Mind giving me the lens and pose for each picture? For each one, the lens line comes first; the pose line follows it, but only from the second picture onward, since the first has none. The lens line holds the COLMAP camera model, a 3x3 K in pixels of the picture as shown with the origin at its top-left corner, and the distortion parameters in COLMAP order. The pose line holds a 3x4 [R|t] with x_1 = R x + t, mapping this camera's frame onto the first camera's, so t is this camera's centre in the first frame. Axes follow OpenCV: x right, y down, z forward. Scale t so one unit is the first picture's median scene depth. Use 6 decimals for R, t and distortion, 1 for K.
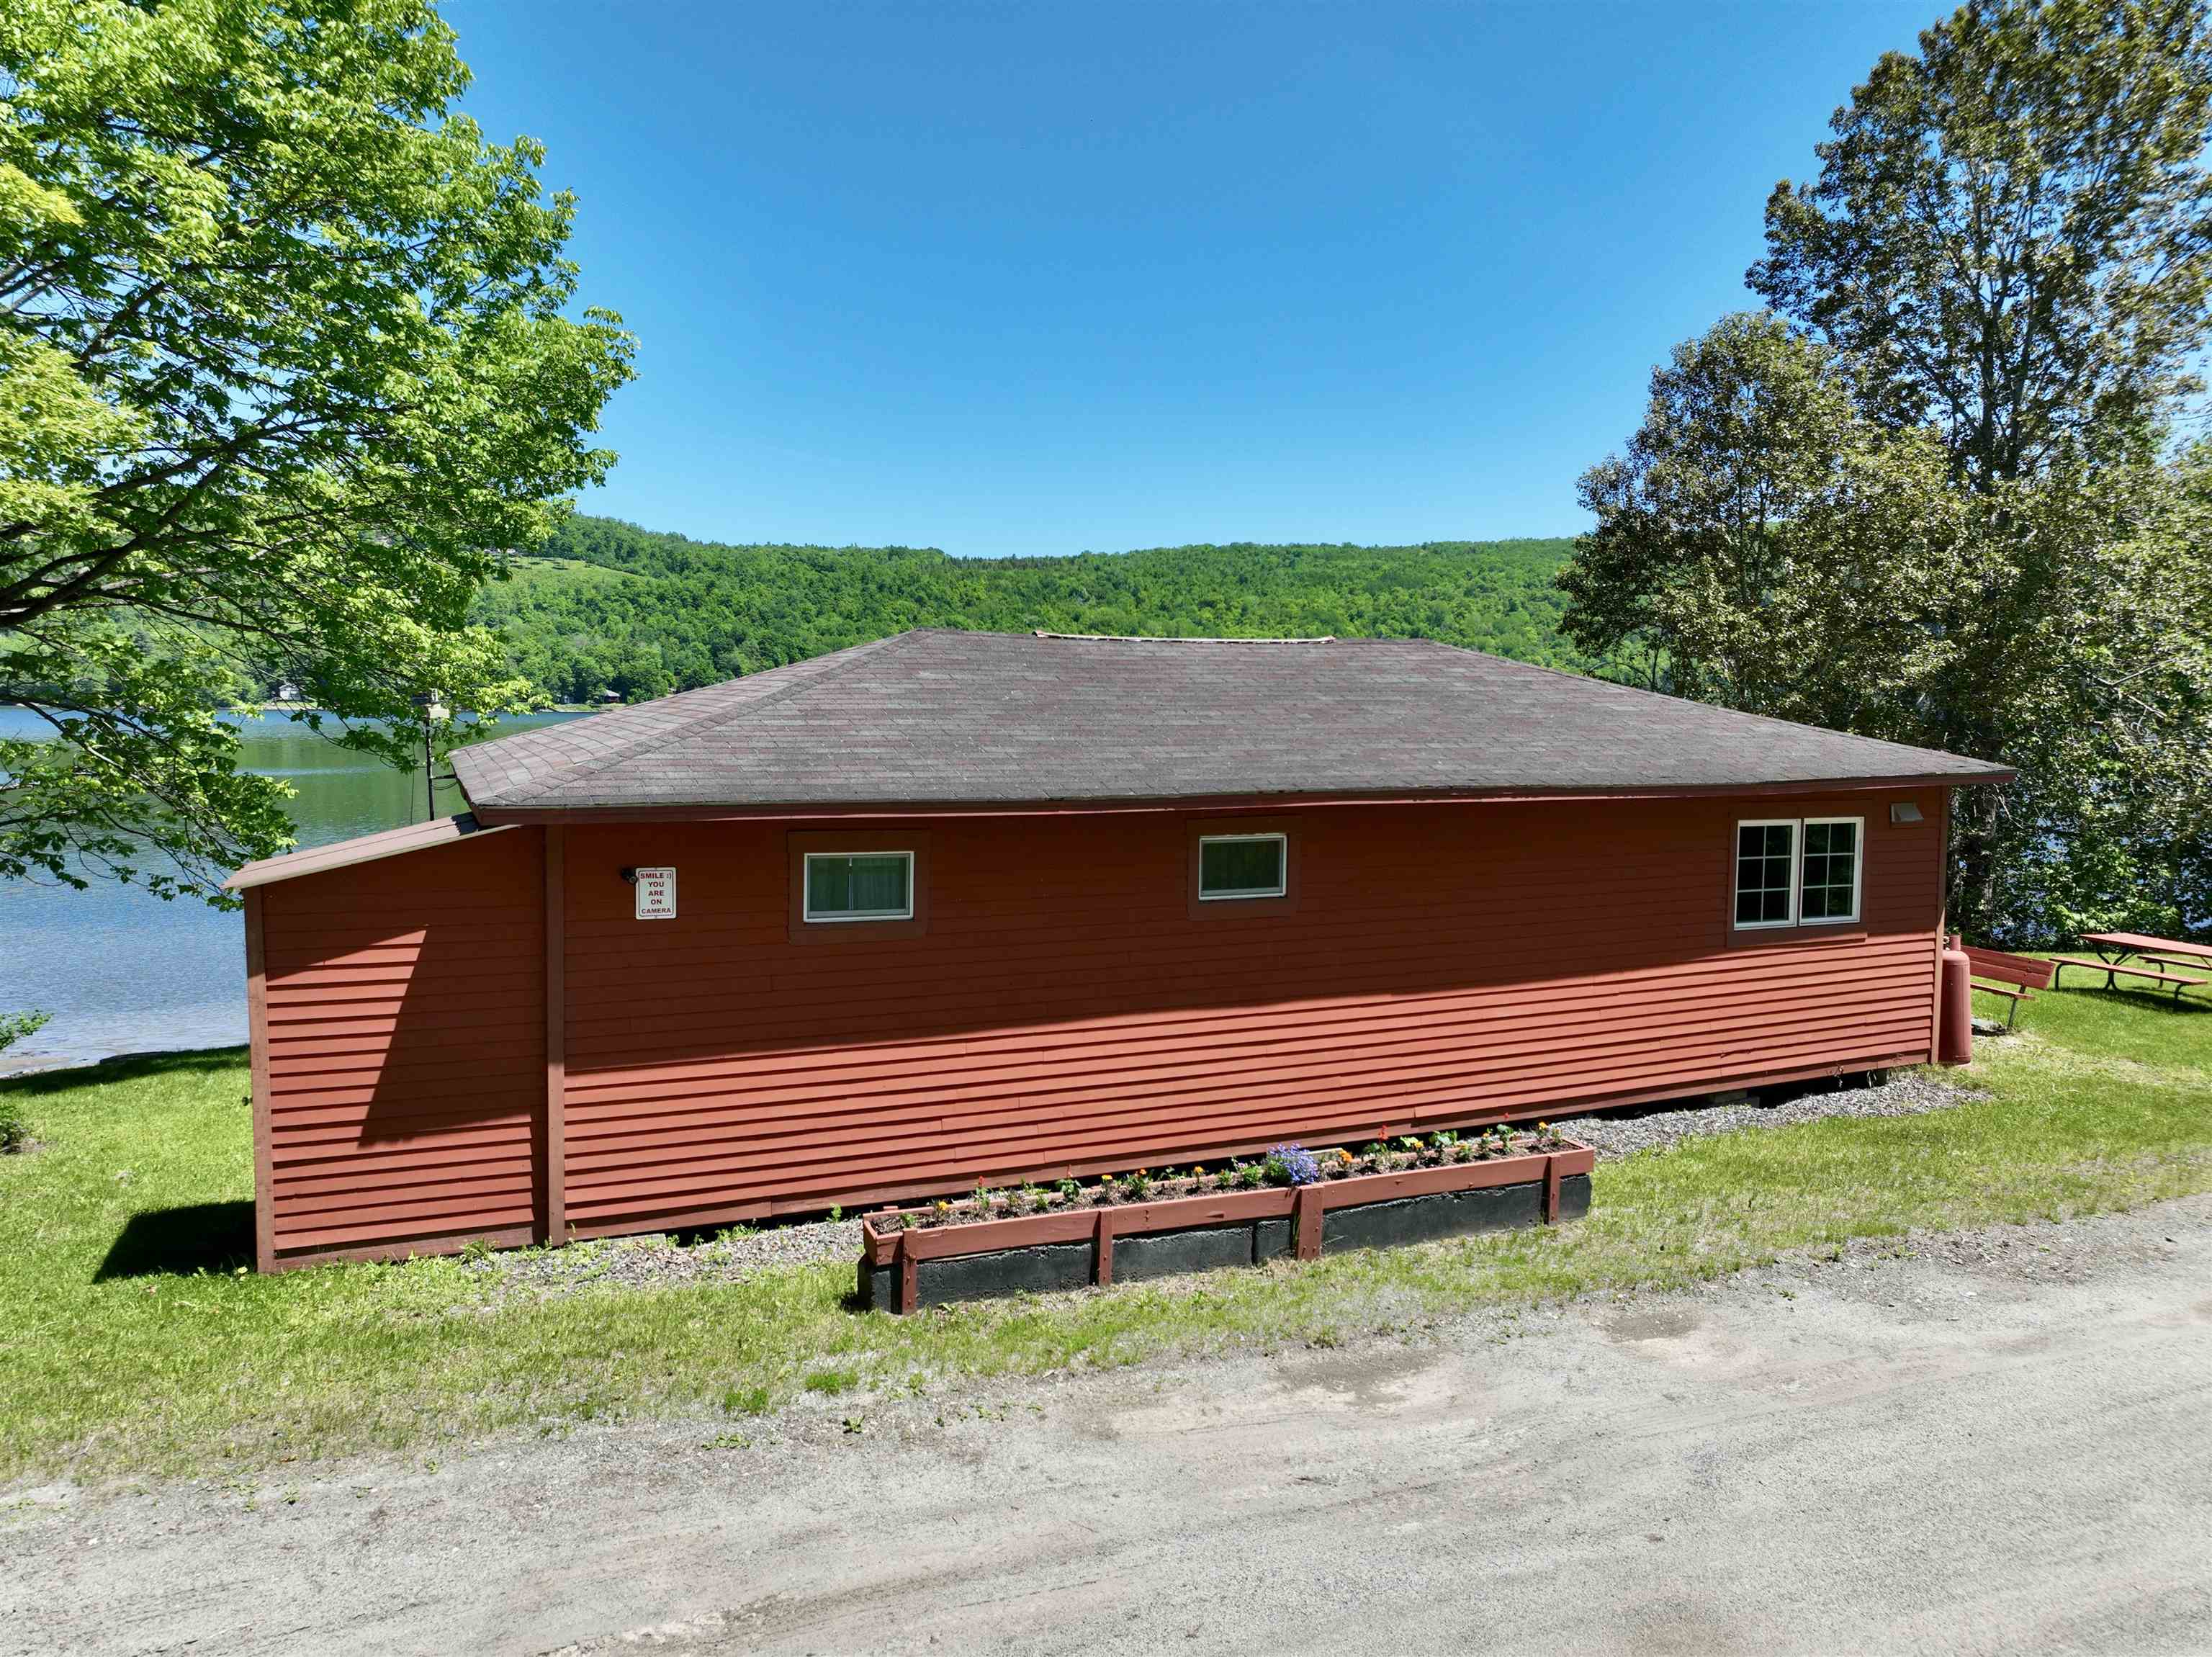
lens RADIAL K [[1559.2, 0, 1107.2], [0, 1559.2, 838.3], [0, 0, 1]] dist [-0.013589, 0.027769]
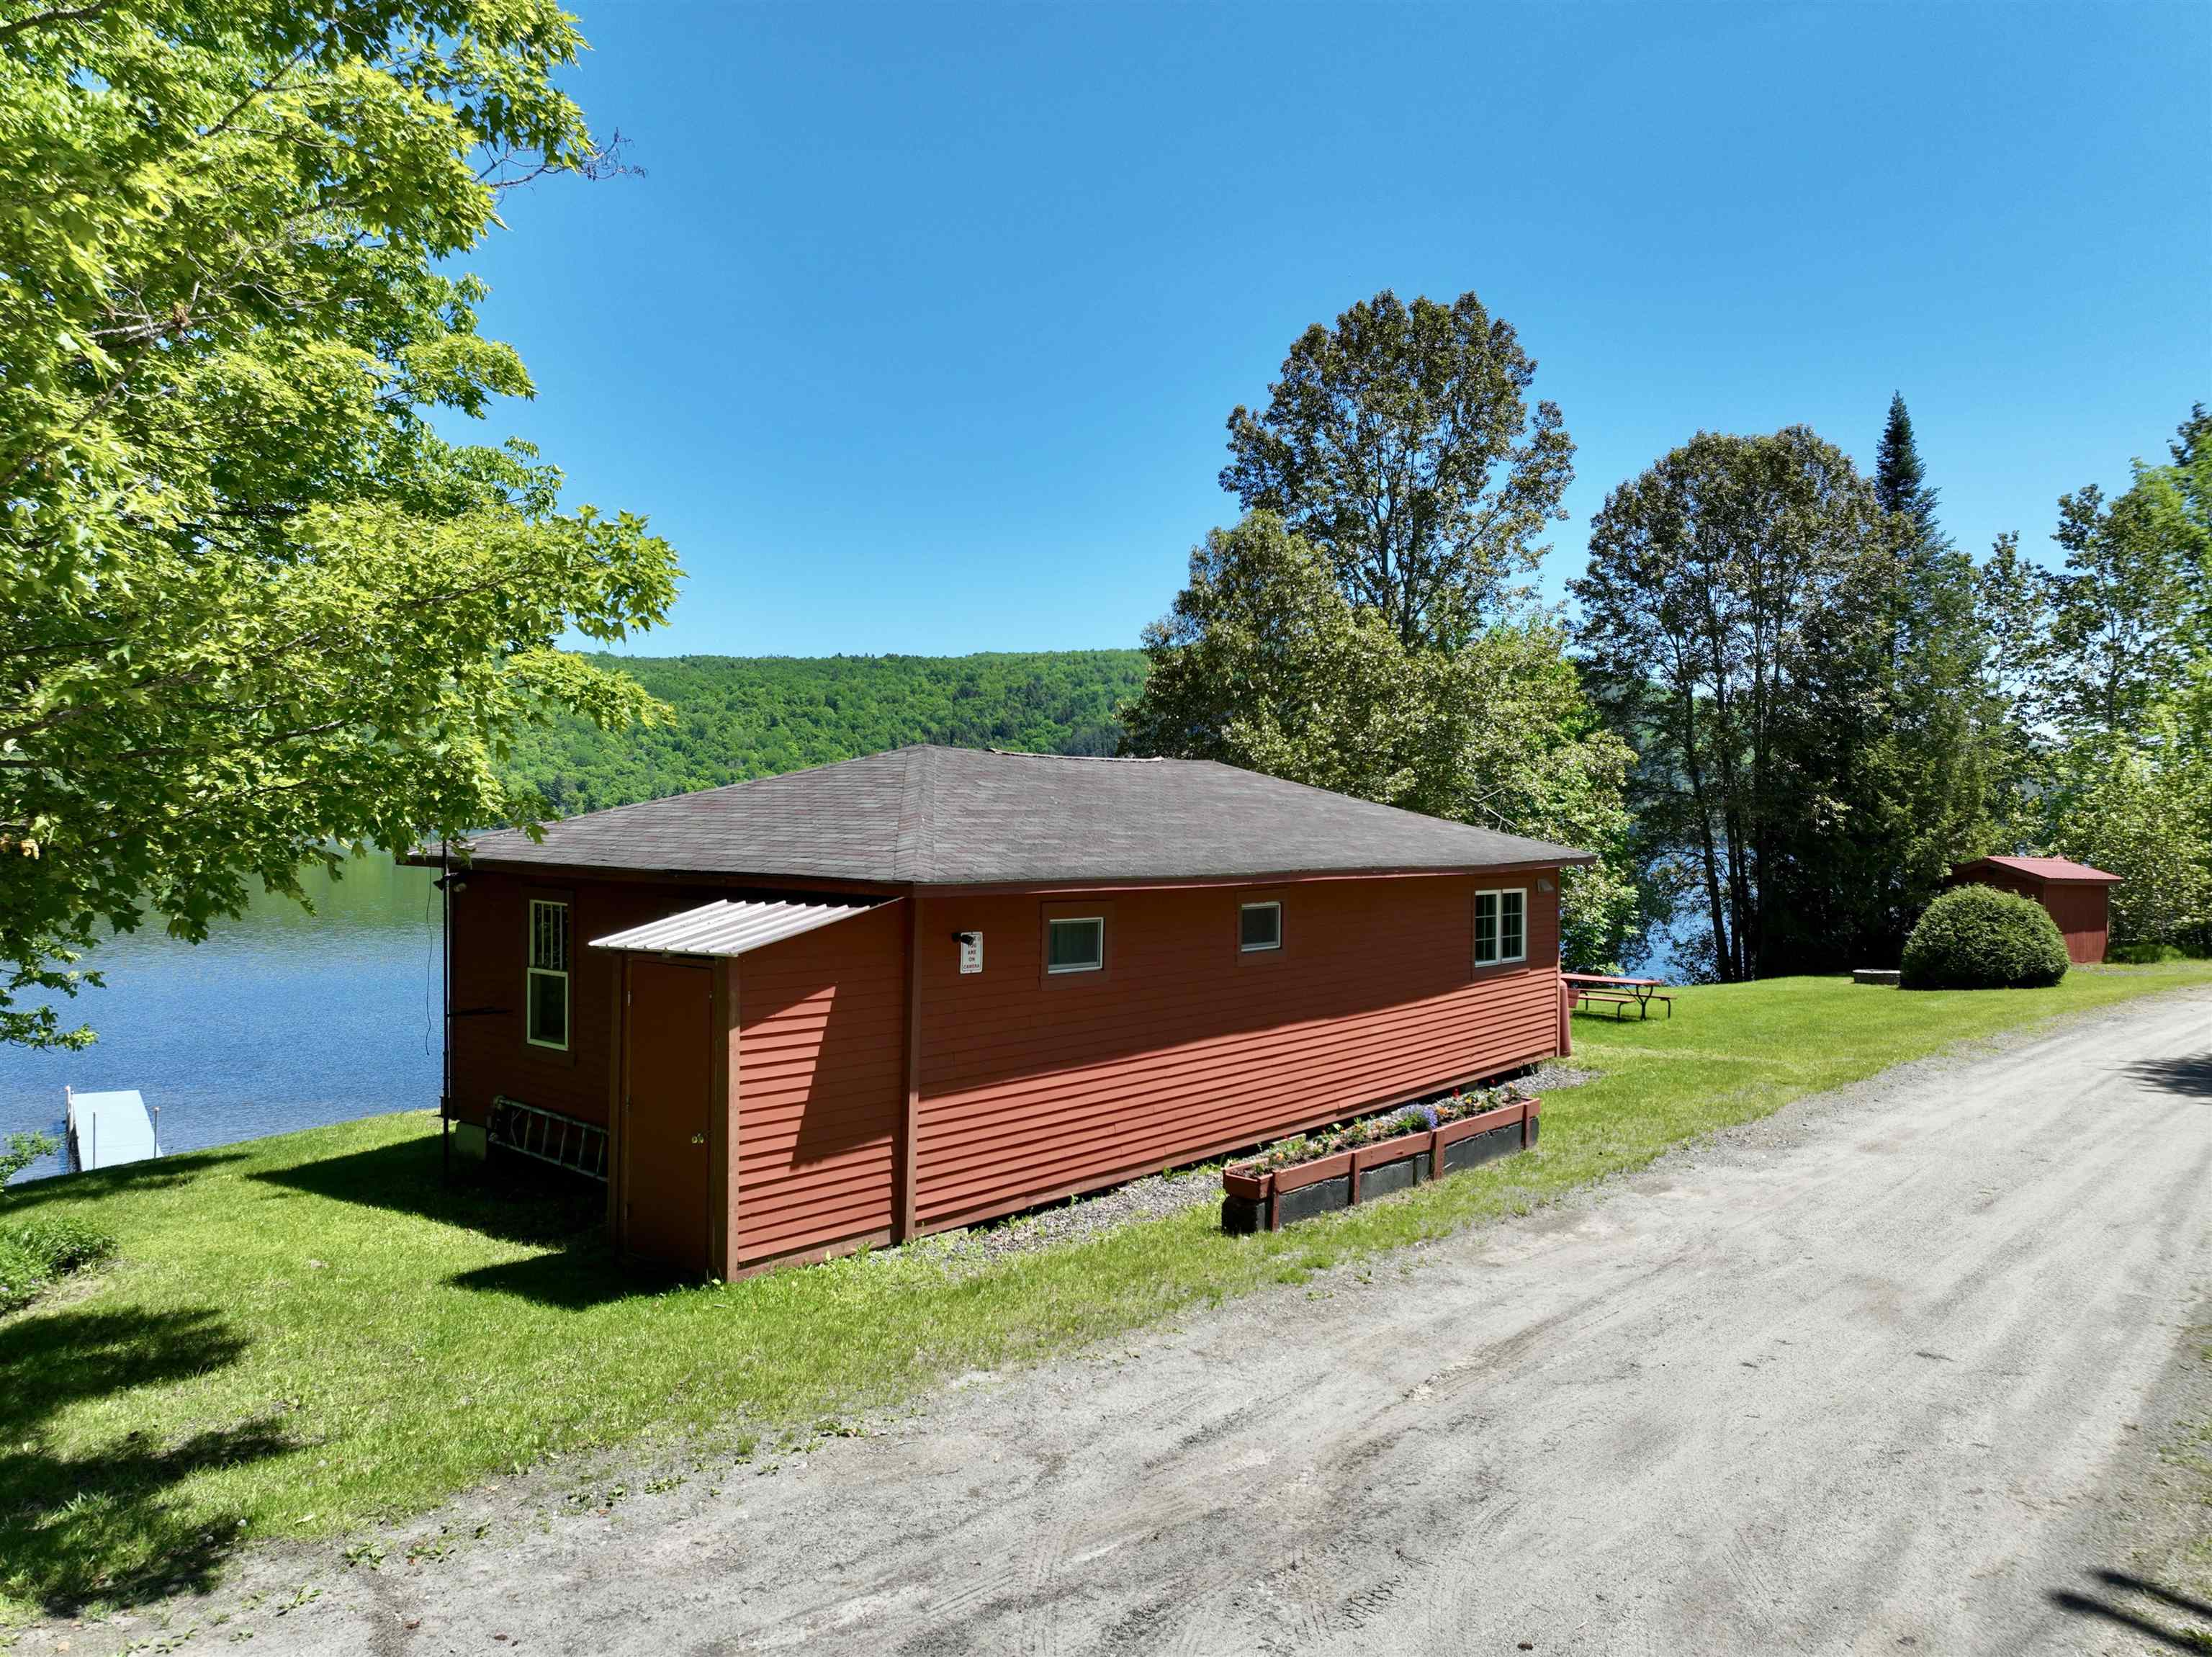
lens RADIAL K [[1559.2, 0, 1107.9], [0, 1559.2, 829.4], [0, 0, 1]] dist [-0.013589, 0.027769]
pose [[0.891588, -0.000317, 0.452847, -0.765233], [0.035570, 0.996959, -0.069335, 0.027104], [-0.451448, 0.077926, 0.888888, -0.188205]]
